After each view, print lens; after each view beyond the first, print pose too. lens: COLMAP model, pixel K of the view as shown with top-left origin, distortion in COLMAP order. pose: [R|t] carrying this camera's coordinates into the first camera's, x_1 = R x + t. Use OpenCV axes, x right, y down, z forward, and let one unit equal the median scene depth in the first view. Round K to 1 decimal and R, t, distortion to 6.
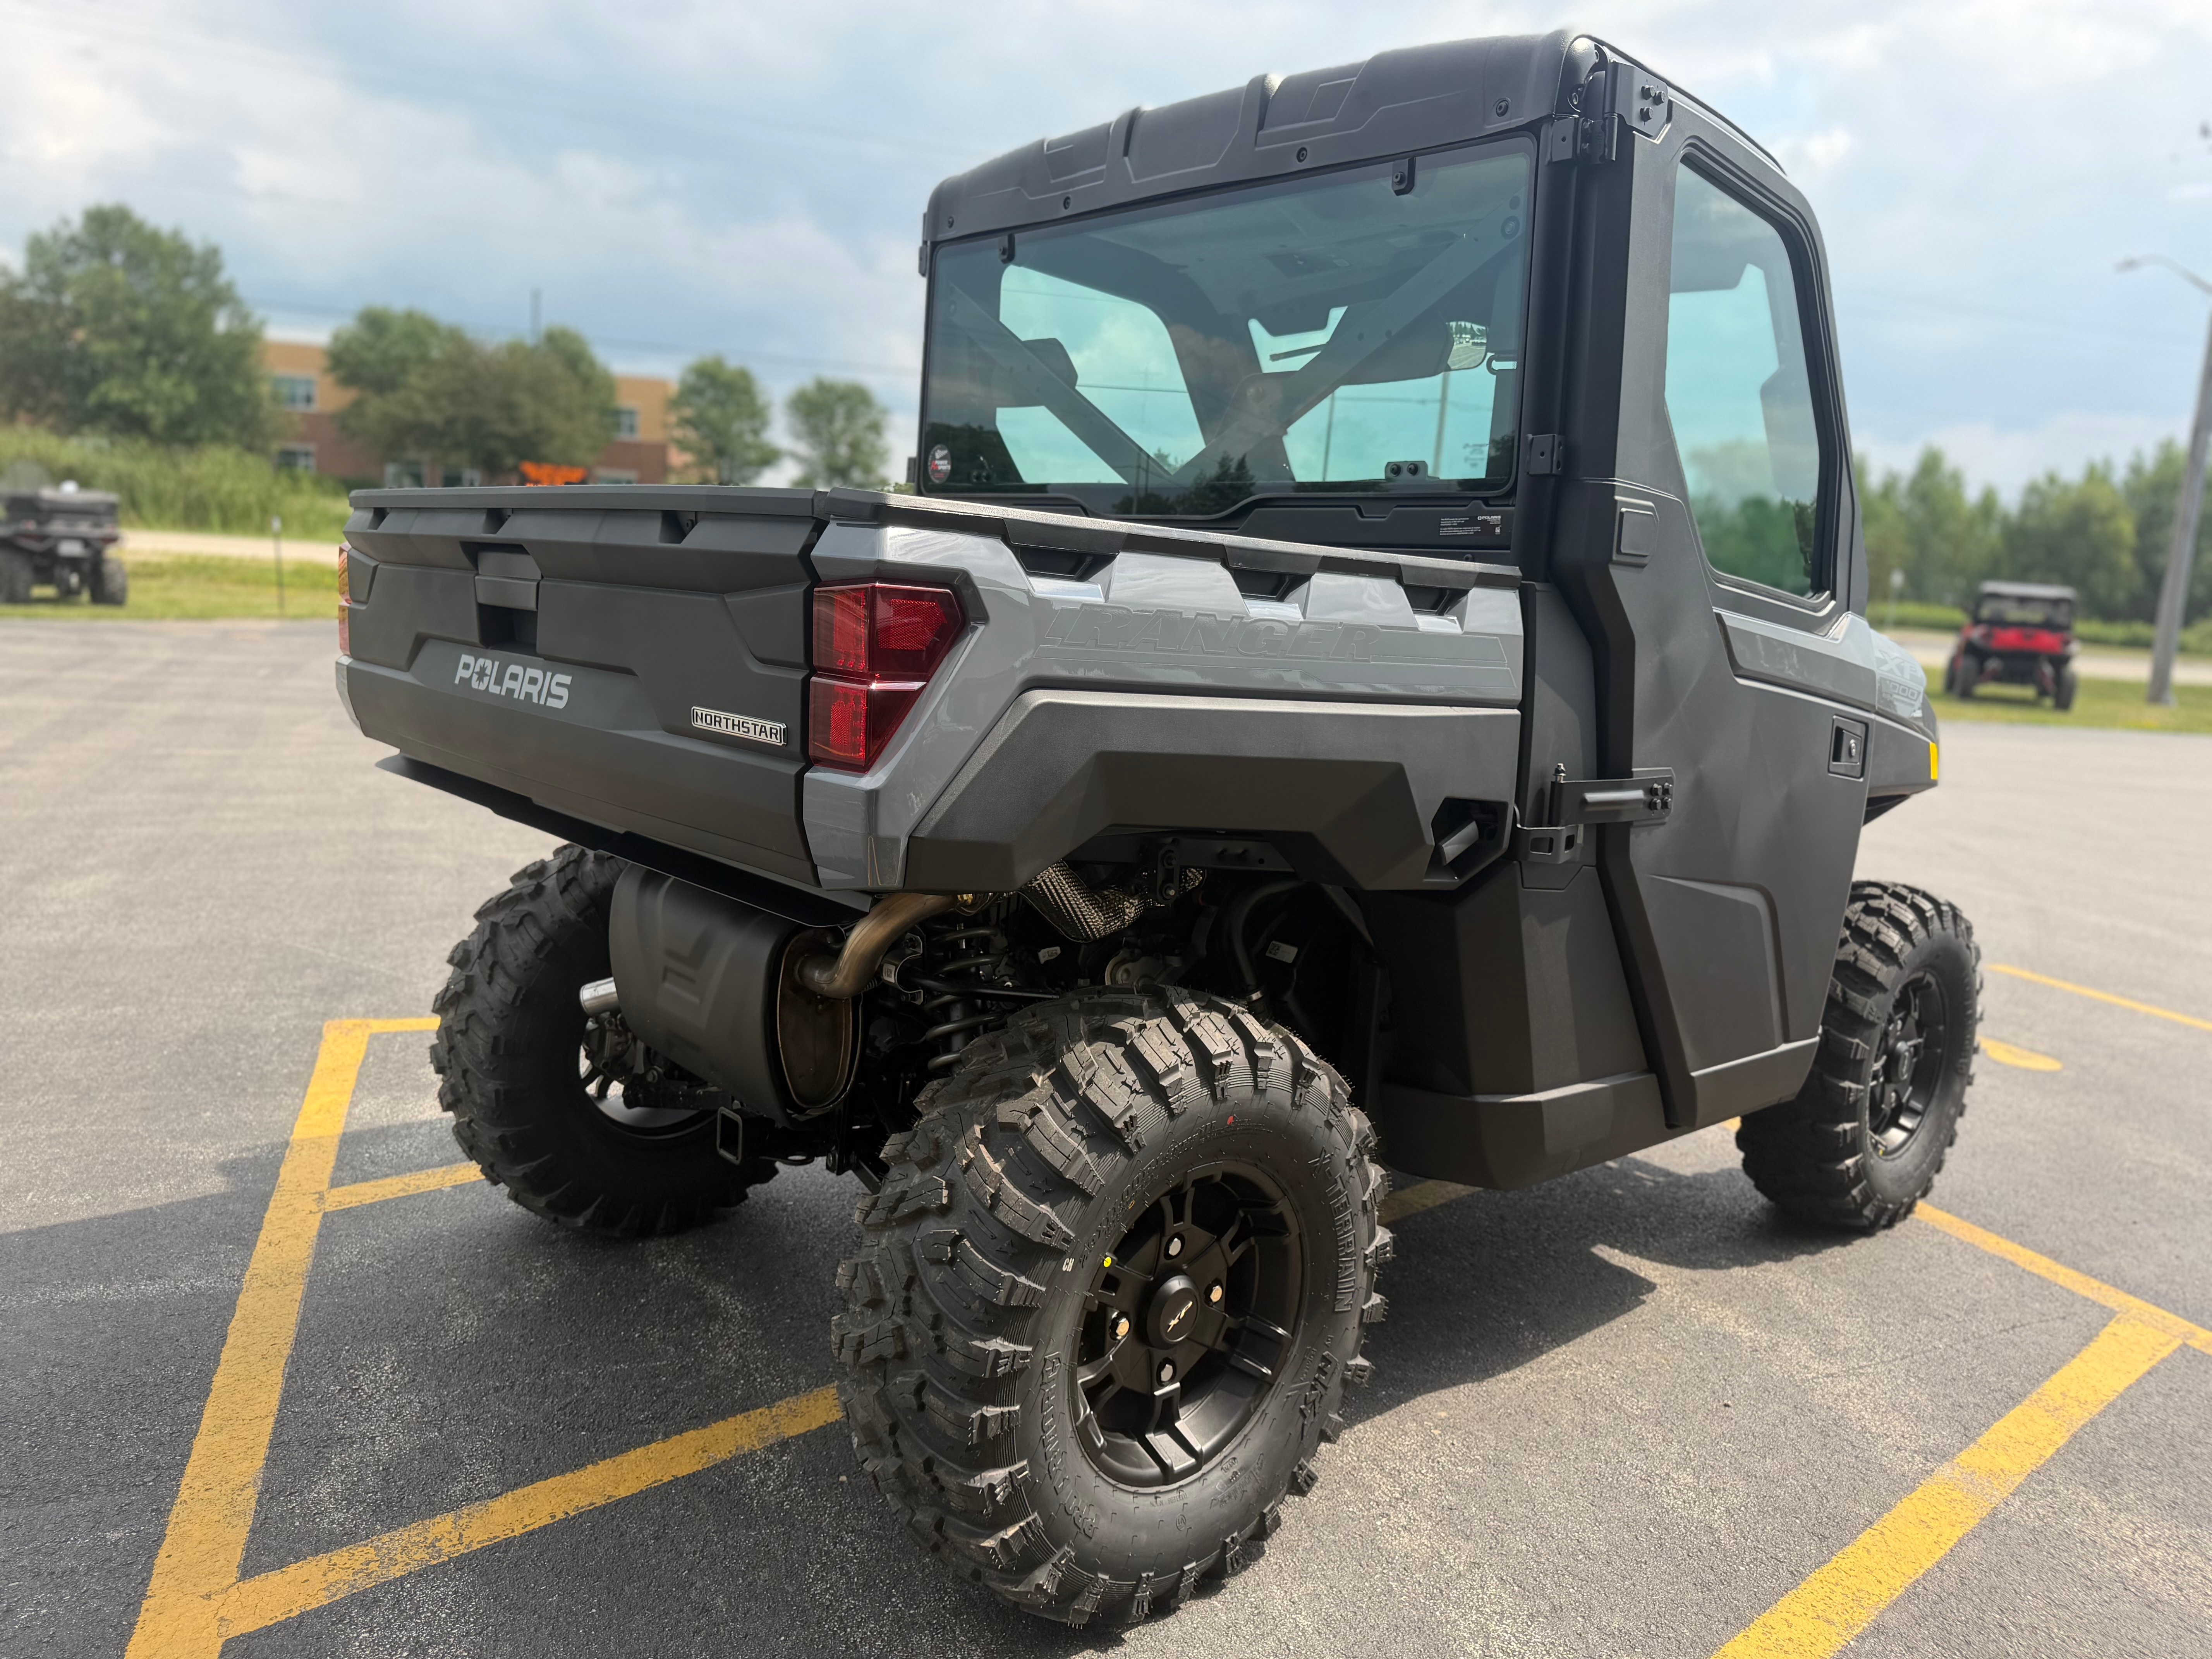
lens RADIAL K [[1535.5, 0, 1108.7], [0, 1535.5, 824.5], [0, 0, 1]] dist [0.001484, -0.003964]
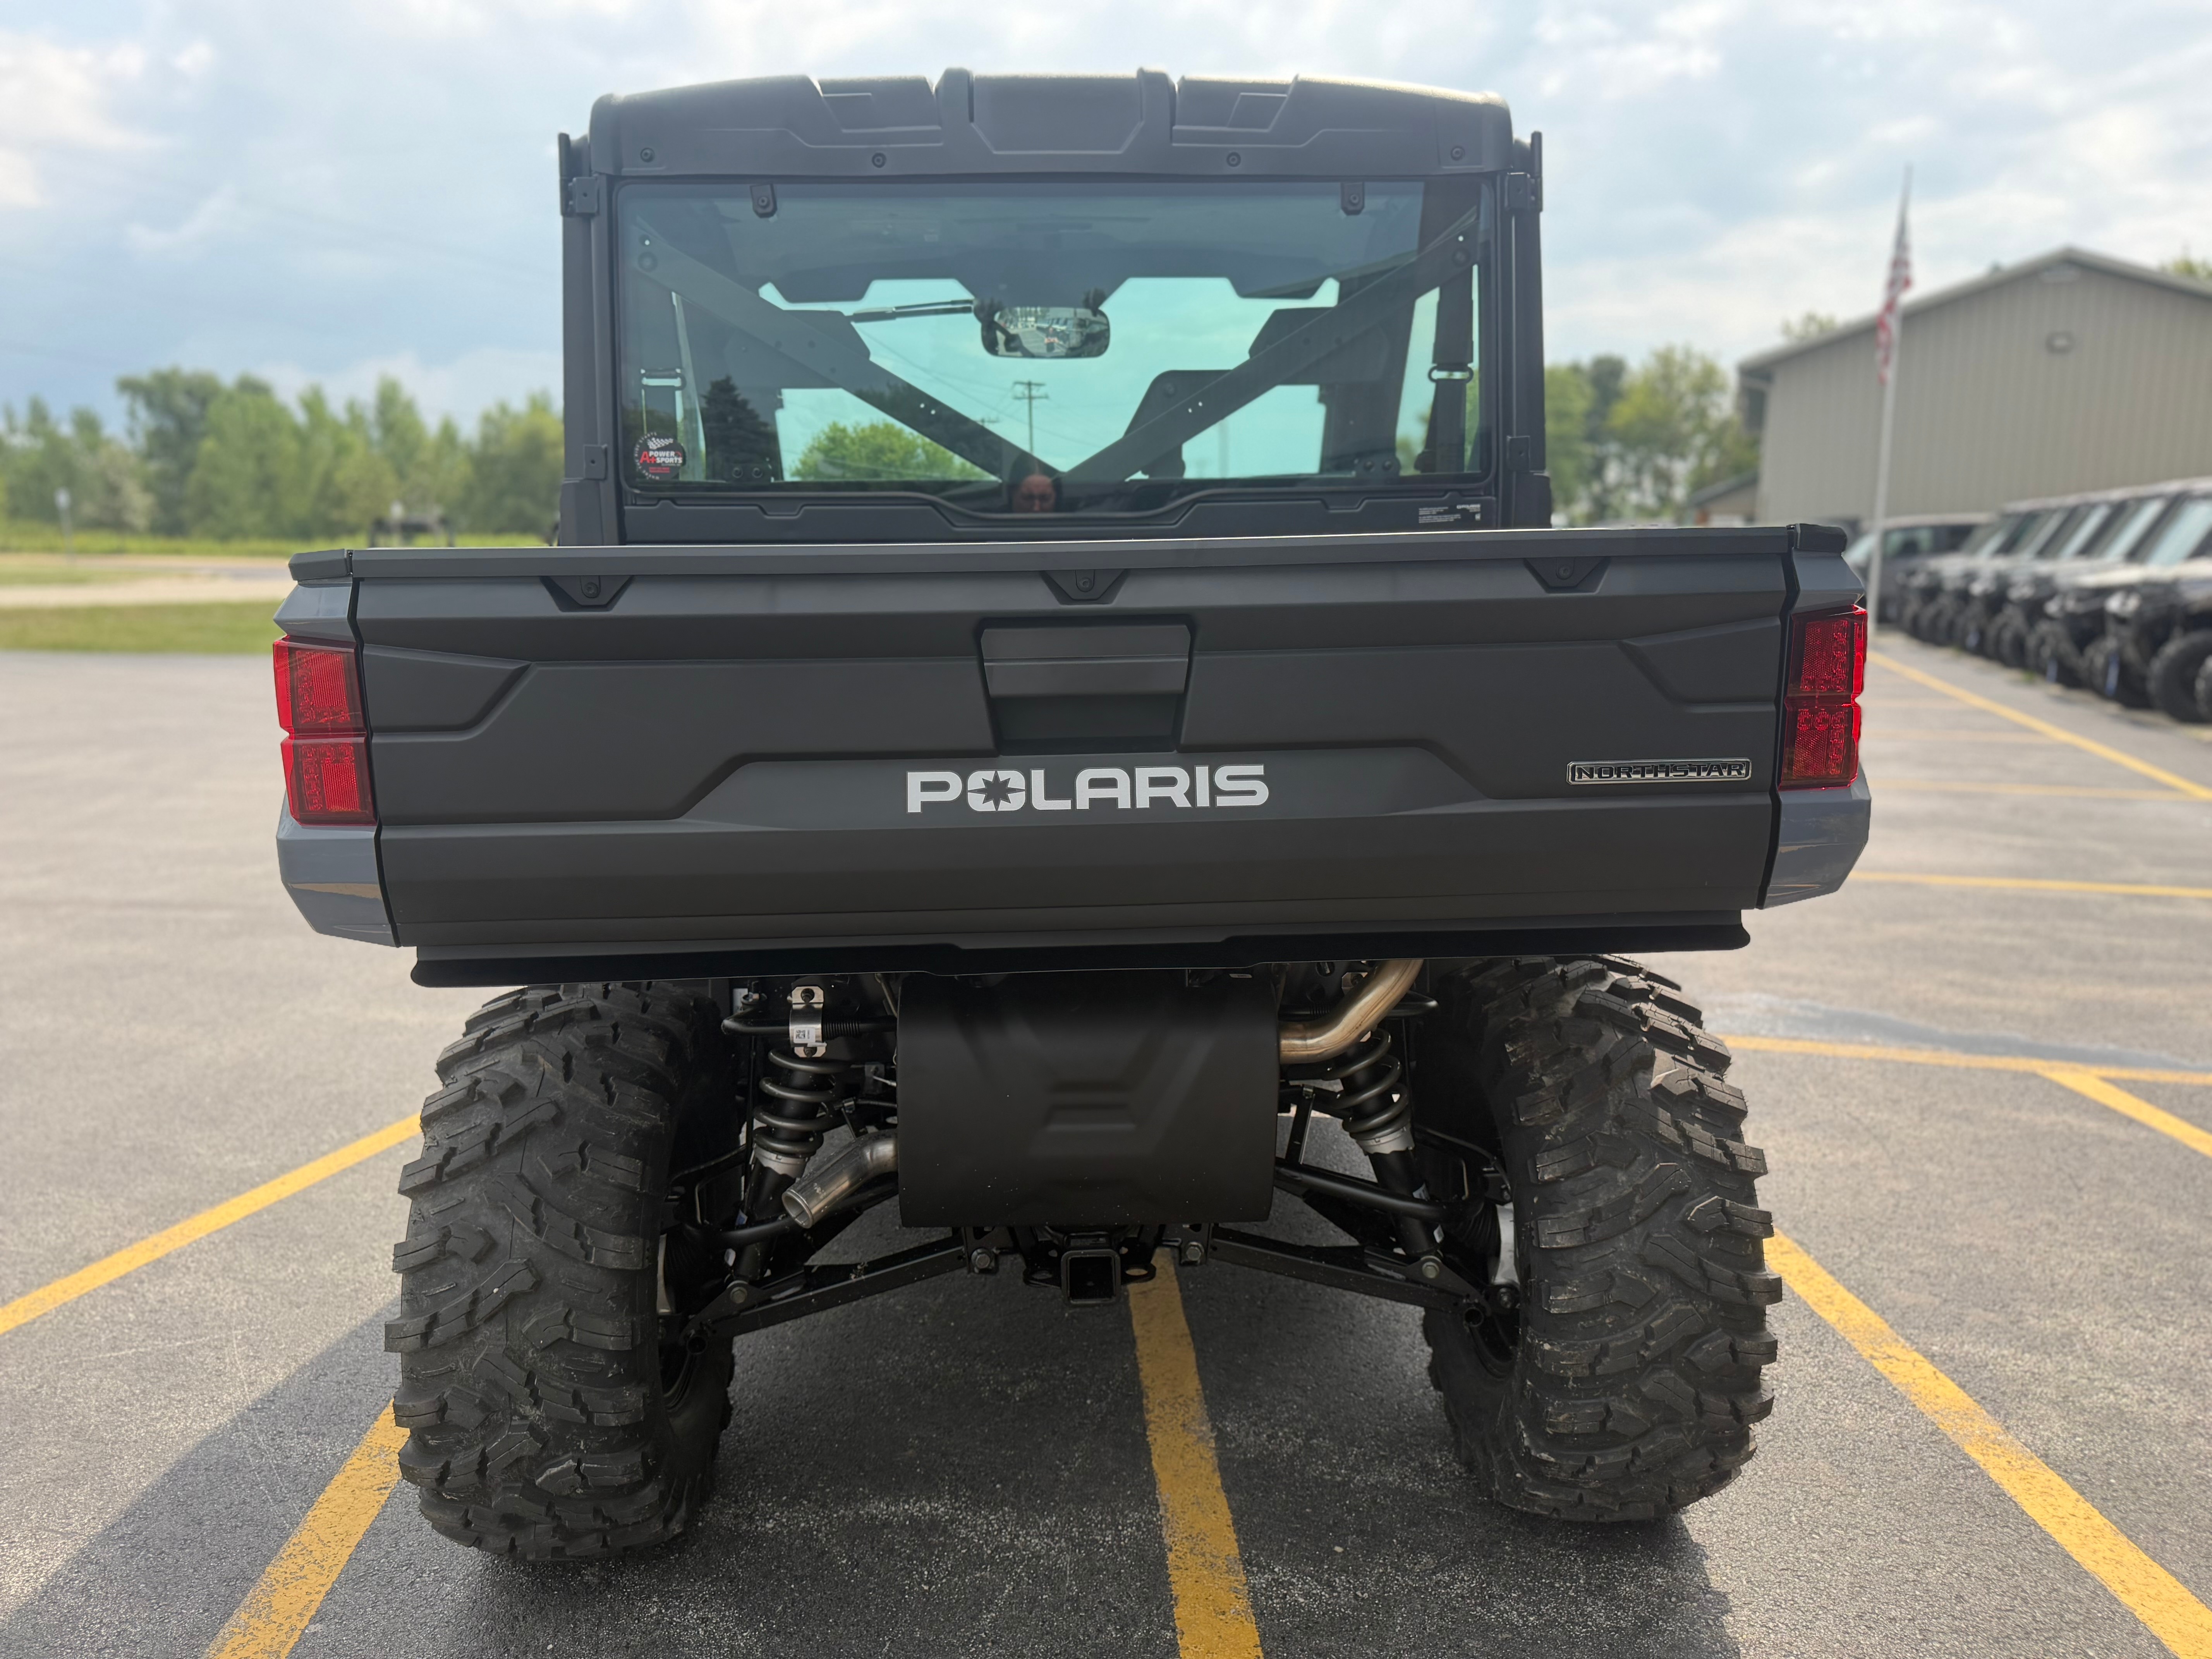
lens RADIAL K [[1540.0, 0, 1106.0], [0, 1540.0, 829.5], [0, 0, 1]] dist [0.002561, -0.005429]
pose [[0.641952, -0.205103, 0.738803, -0.903474], [0.172473, 0.977492, 0.121503, -0.156741], [-0.747095, 0.049424, 0.662878, 0.457827]]
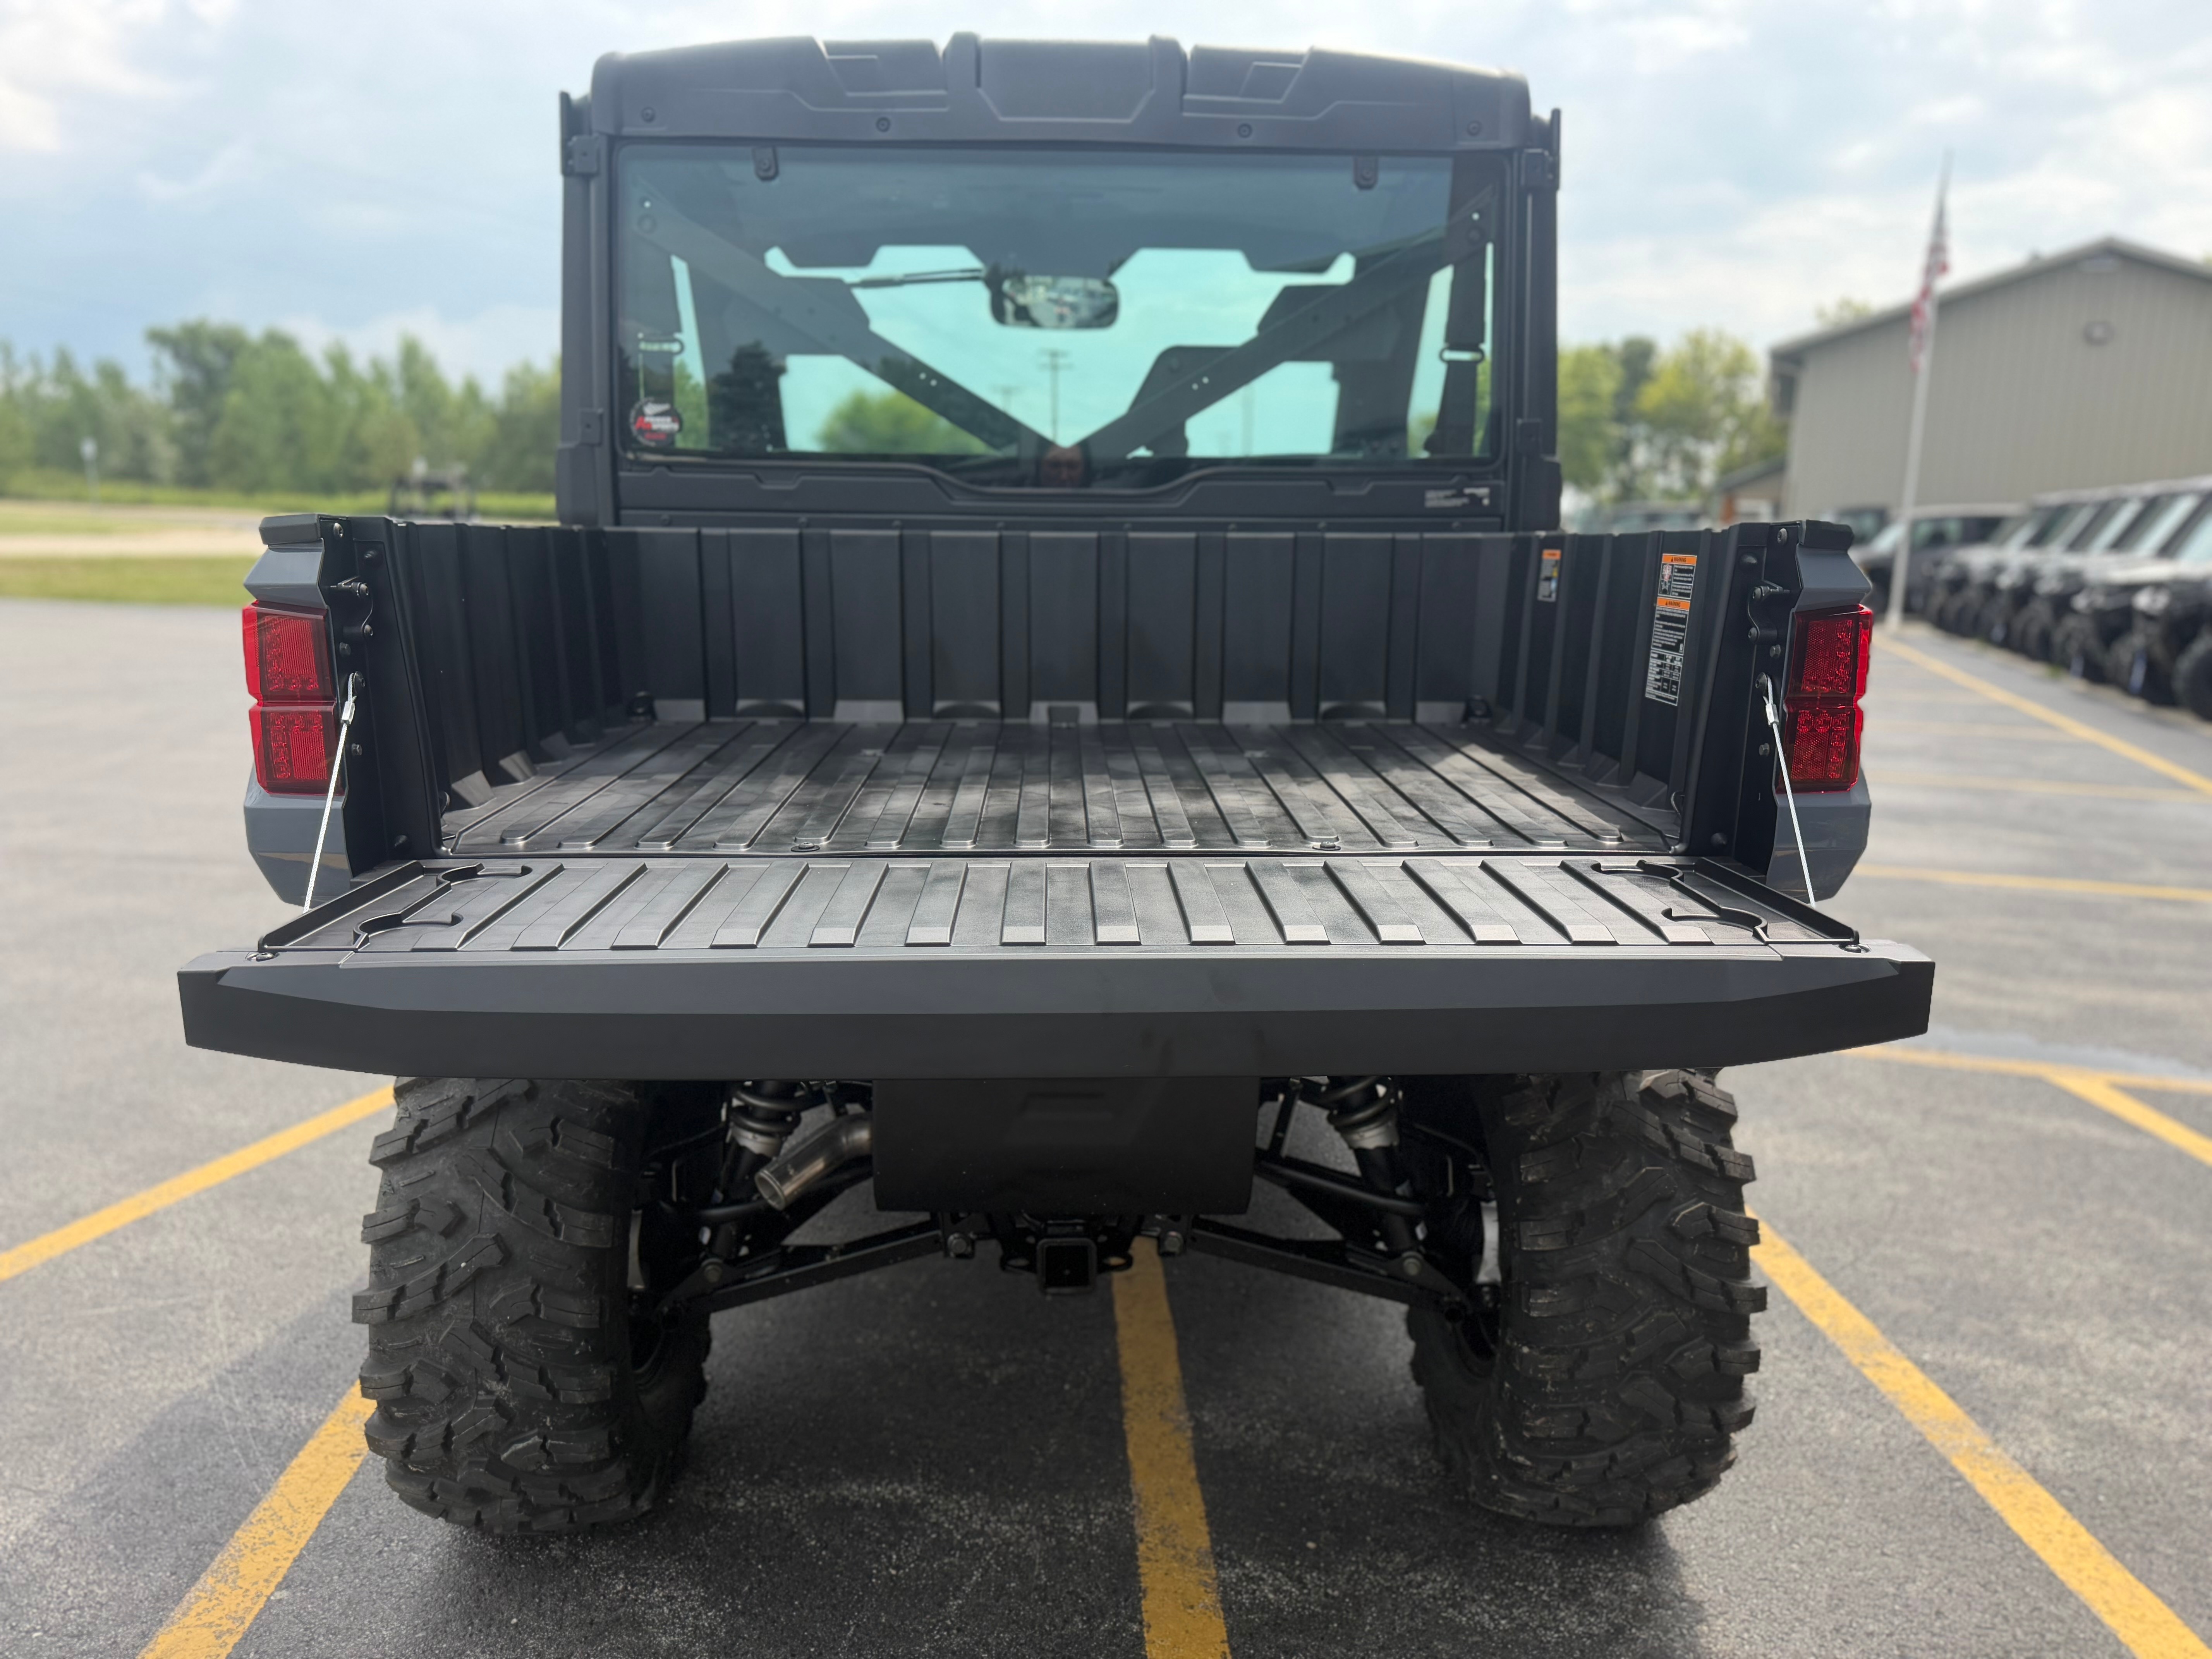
lens RADIAL K [[1535.5, 0, 1108.7], [0, 1535.5, 824.5], [0, 0, 1]] dist [0.001484, -0.003964]
pose [[0.655389, -0.201258, 0.727983, -0.874032], [0.150644, 0.979311, 0.135119, -0.159433], [-0.740116, 0.021111, 0.672148, 0.453731]]
